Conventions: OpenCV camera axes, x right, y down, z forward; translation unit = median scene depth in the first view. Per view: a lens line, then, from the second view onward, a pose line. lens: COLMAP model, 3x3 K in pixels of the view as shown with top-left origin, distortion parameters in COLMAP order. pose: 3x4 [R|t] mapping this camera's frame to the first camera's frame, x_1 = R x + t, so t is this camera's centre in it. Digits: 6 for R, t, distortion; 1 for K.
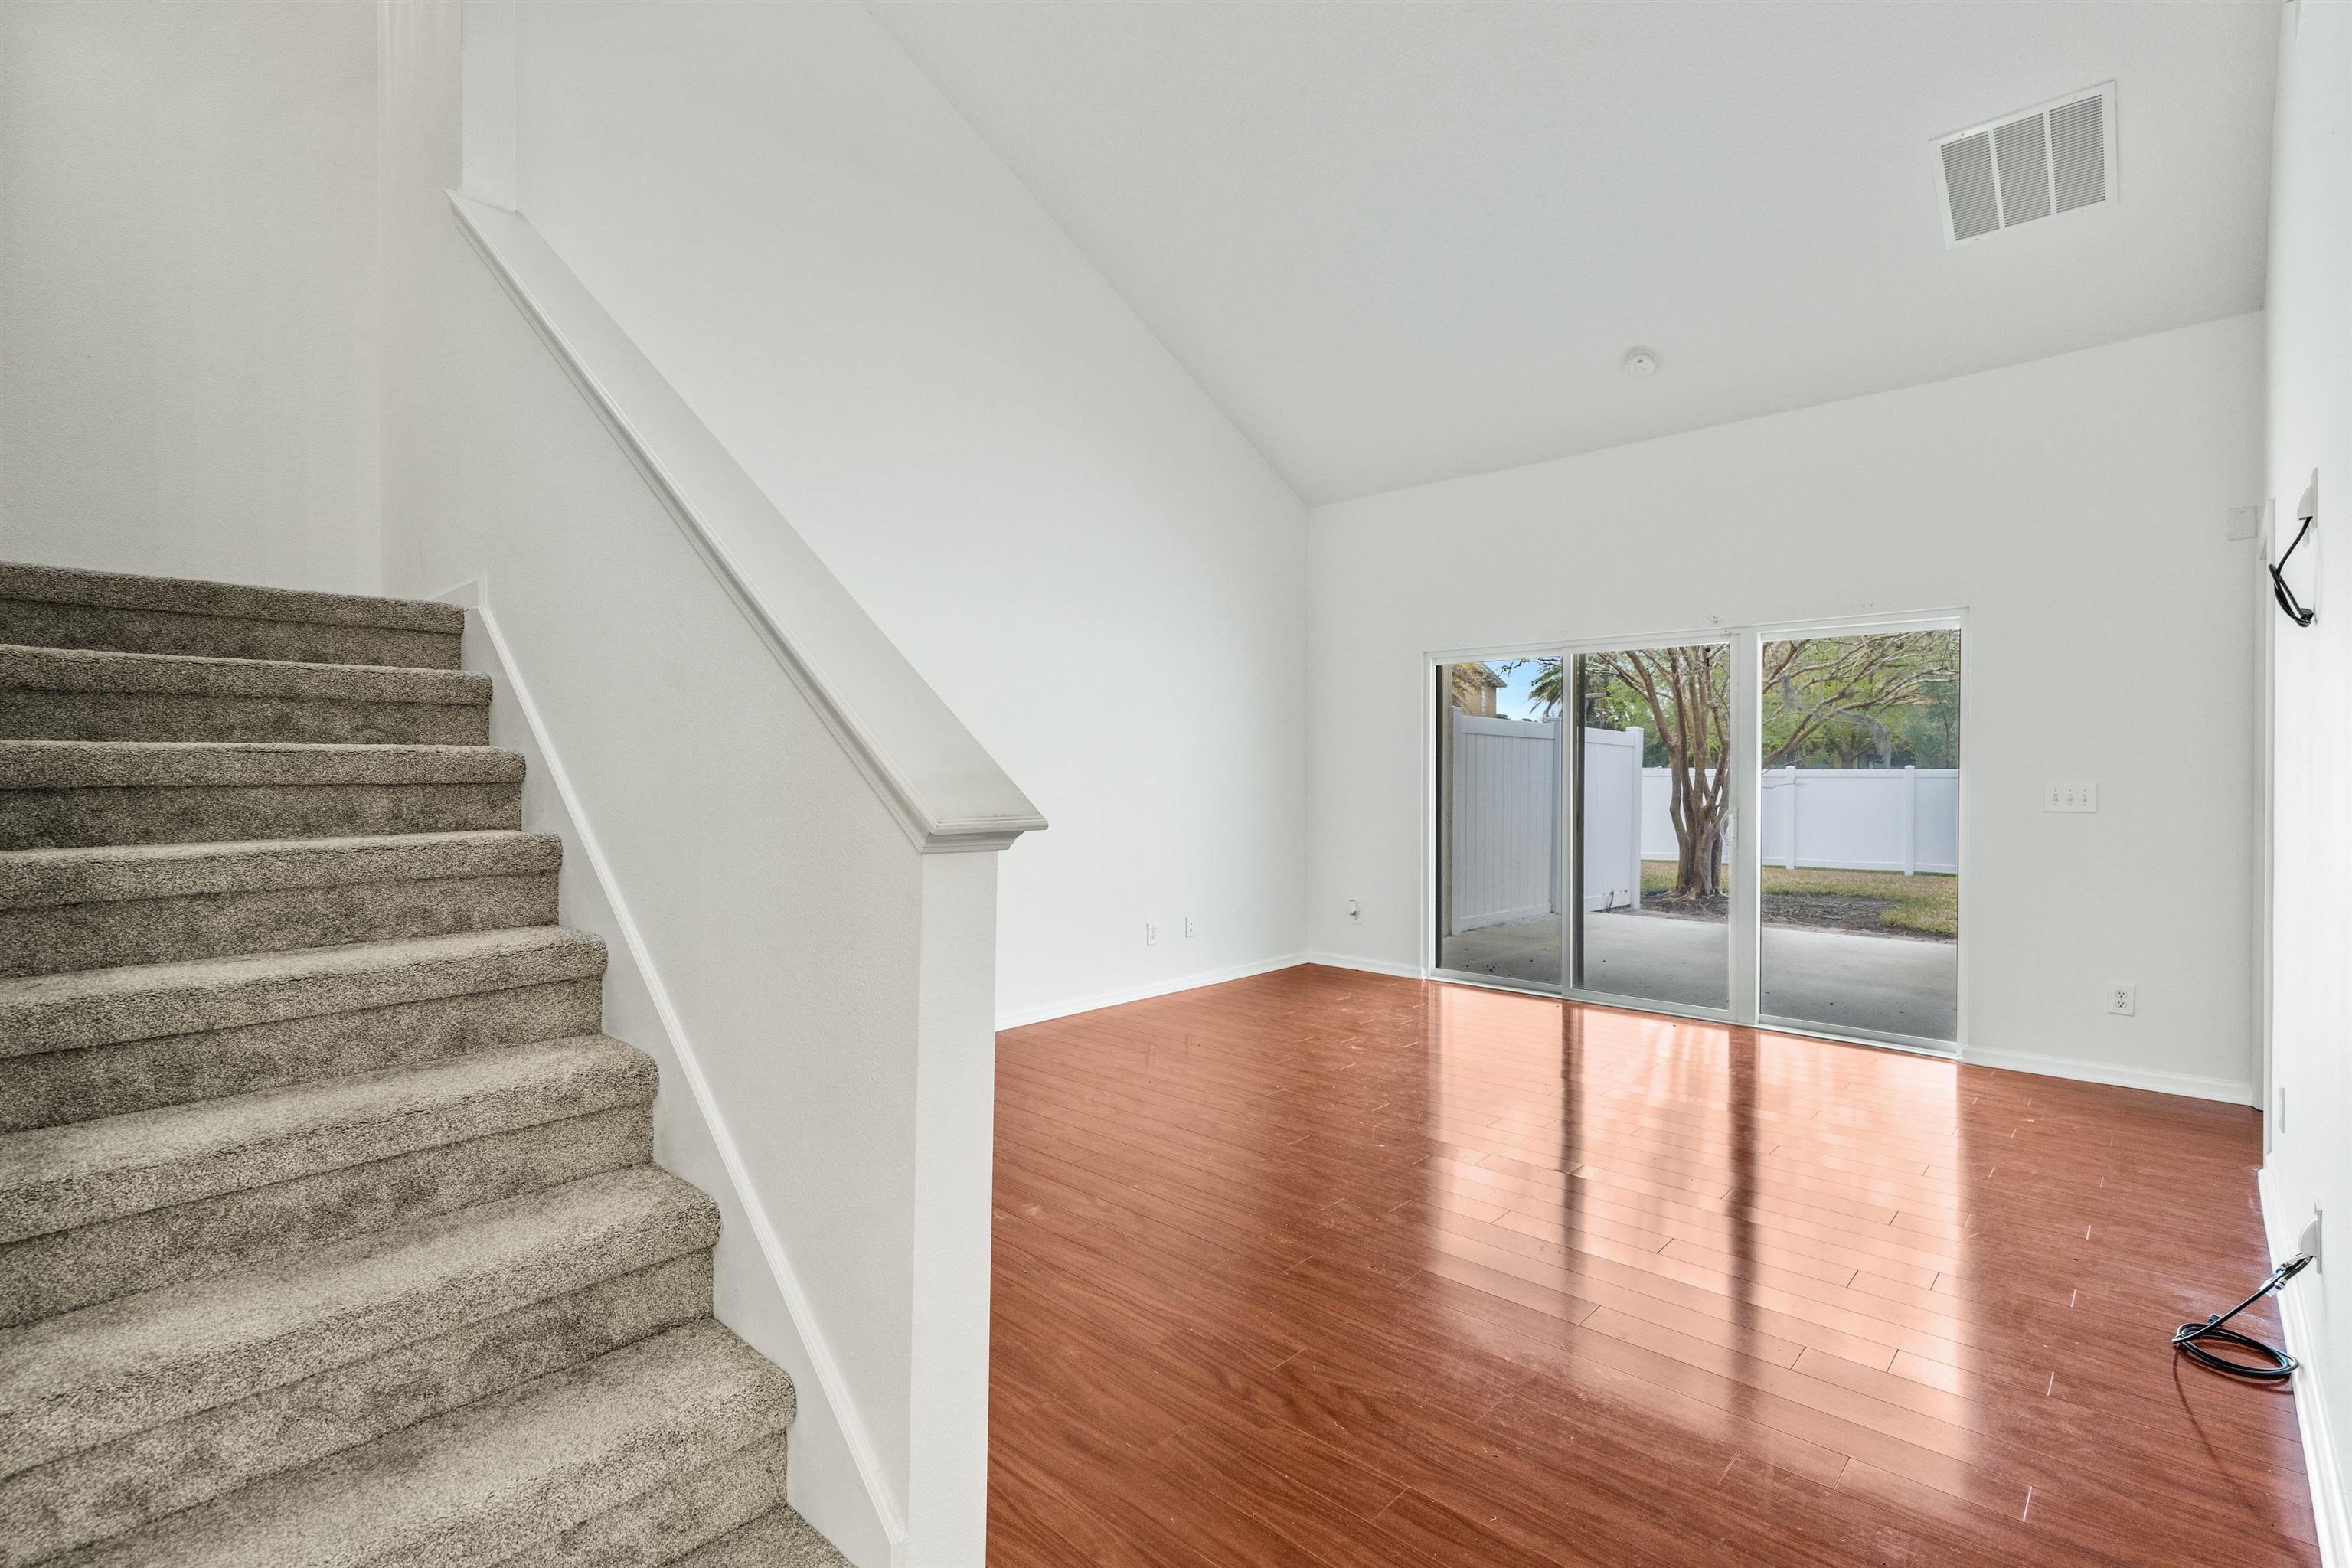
lens RADIAL K [[1063.2, 0, 1170.4], [0, 1063.2, 784.5], [0, 0, 1]] dist [0.001271, -0.000021]
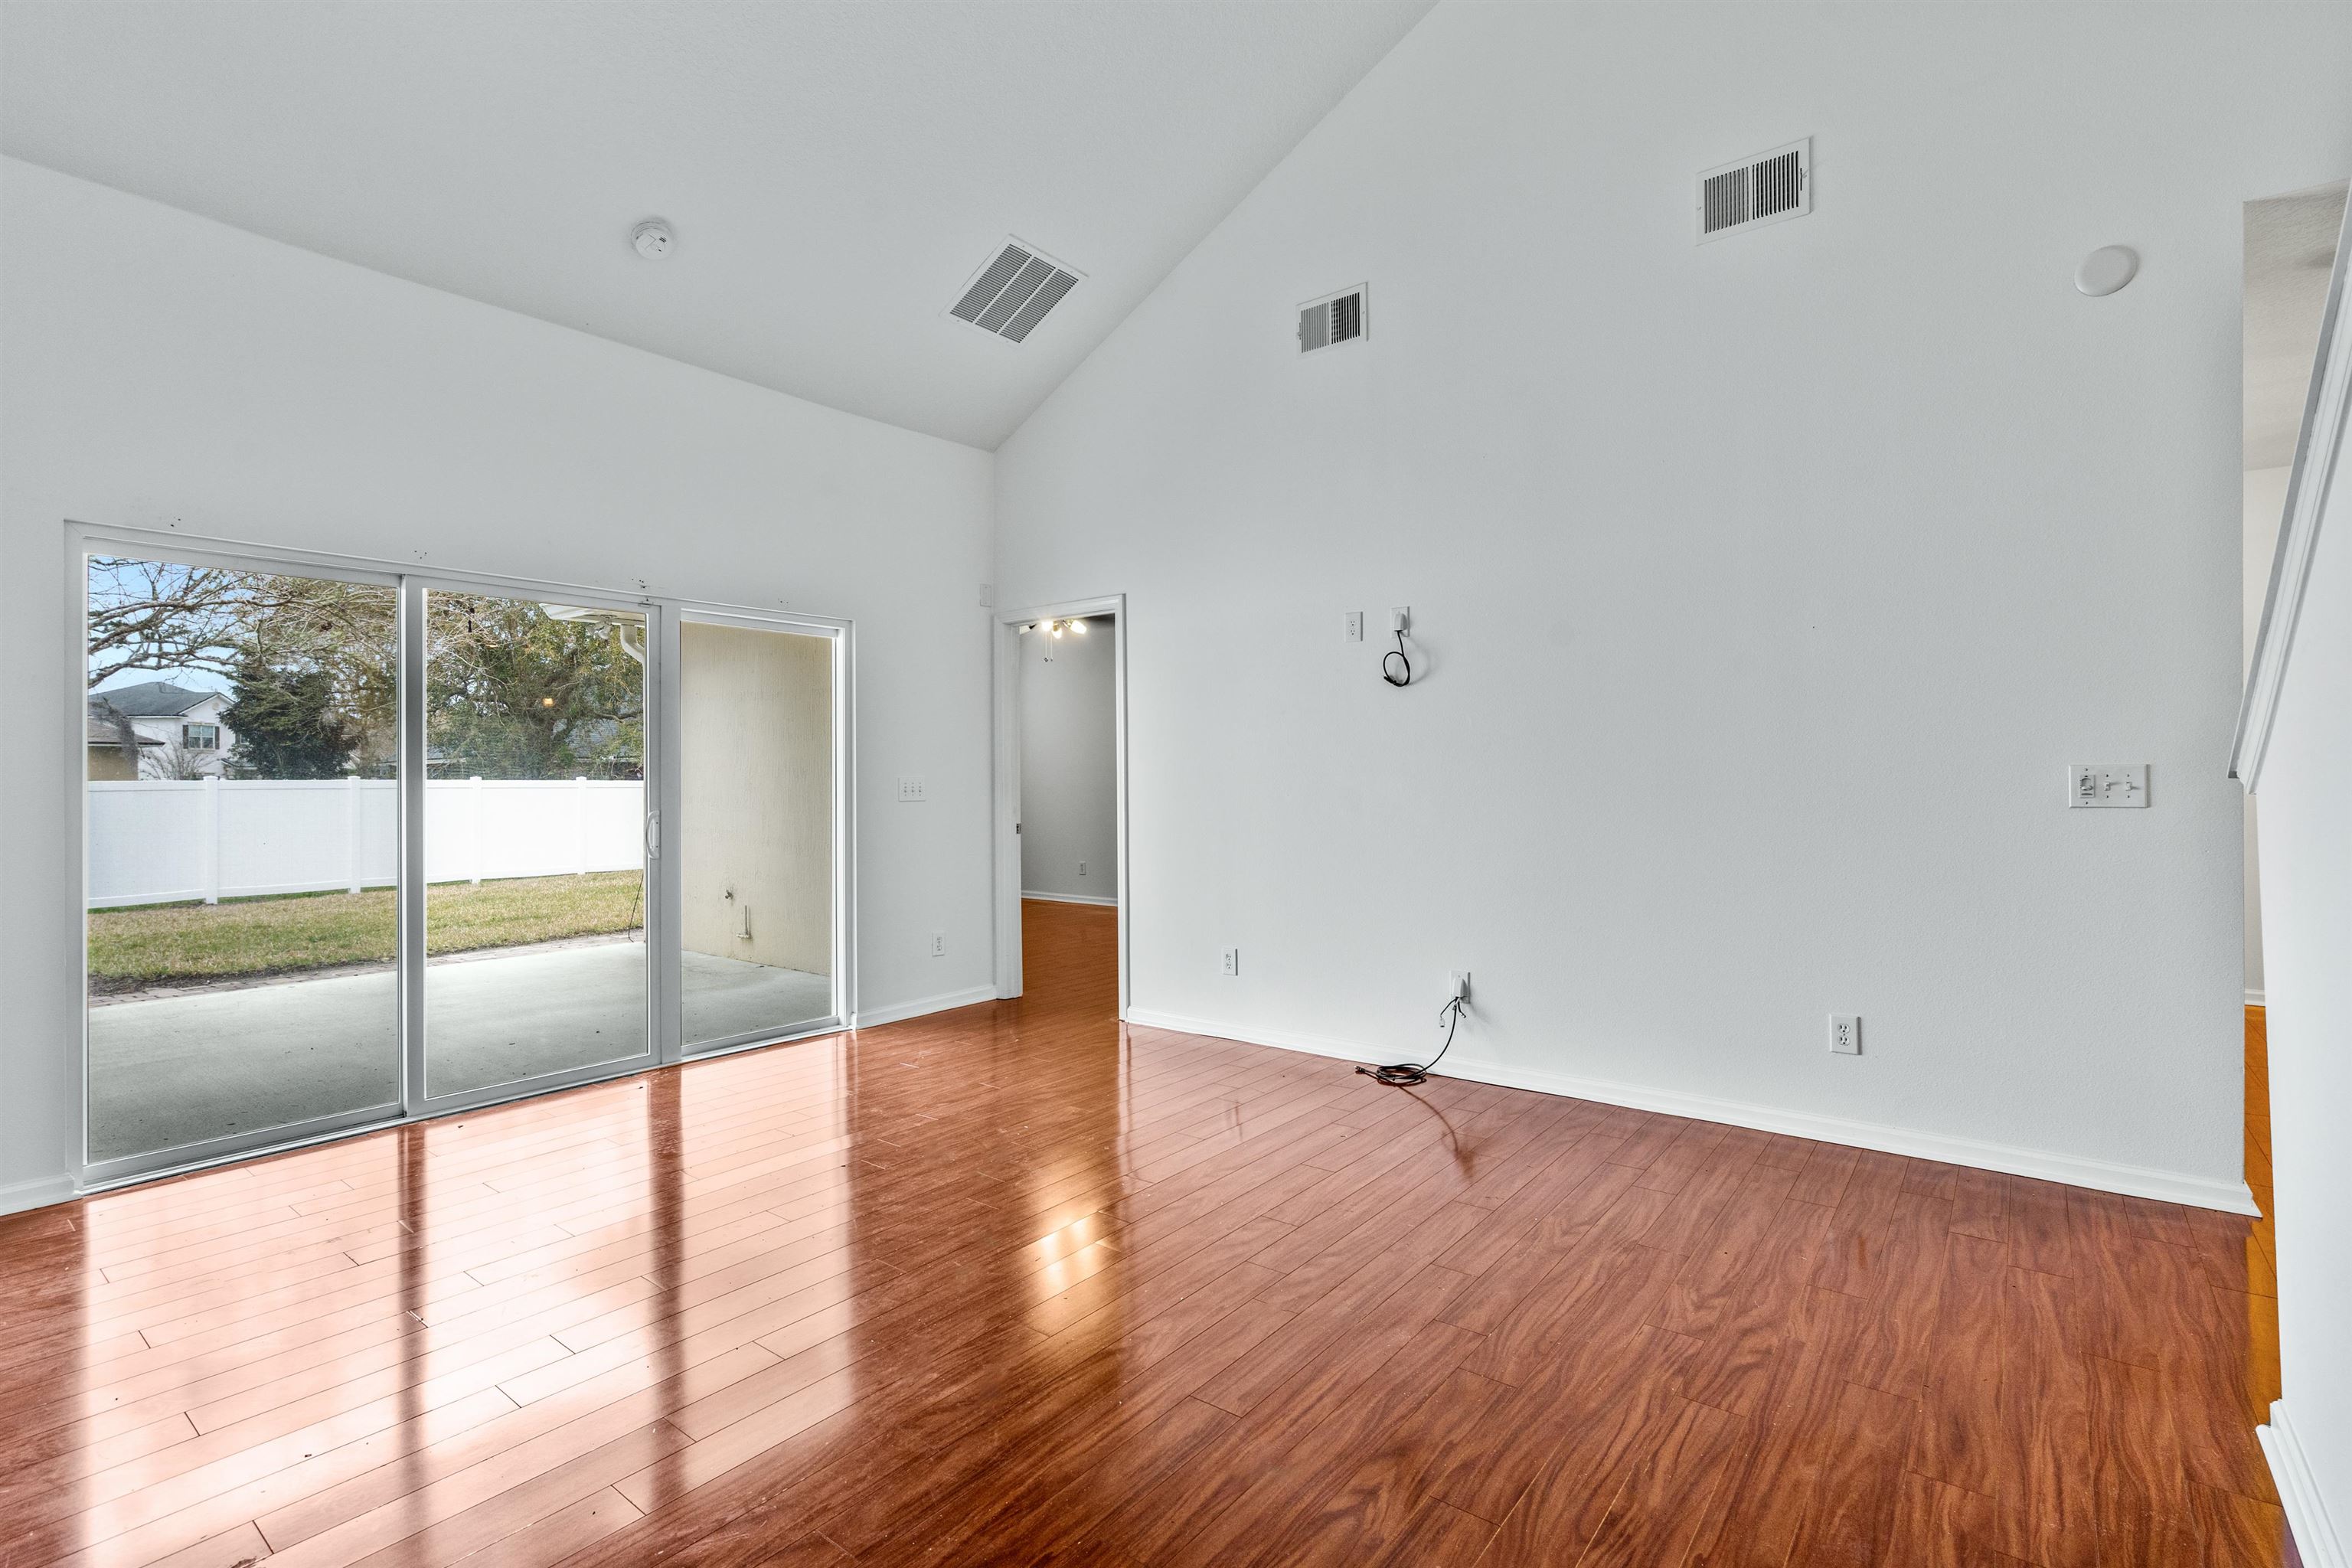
lens RADIAL K [[1099.7, 0, 1191.7], [0, 1099.7, 788.5], [0, 0, 1]] dist [-0.023641, -0.000303]
pose [[-0.108478, -0.015821, 0.993973, -0.455371], [0.015288, 0.999729, 0.017581, -0.006496], [-0.993981, 0.017103, -0.108207, 0.816263]]
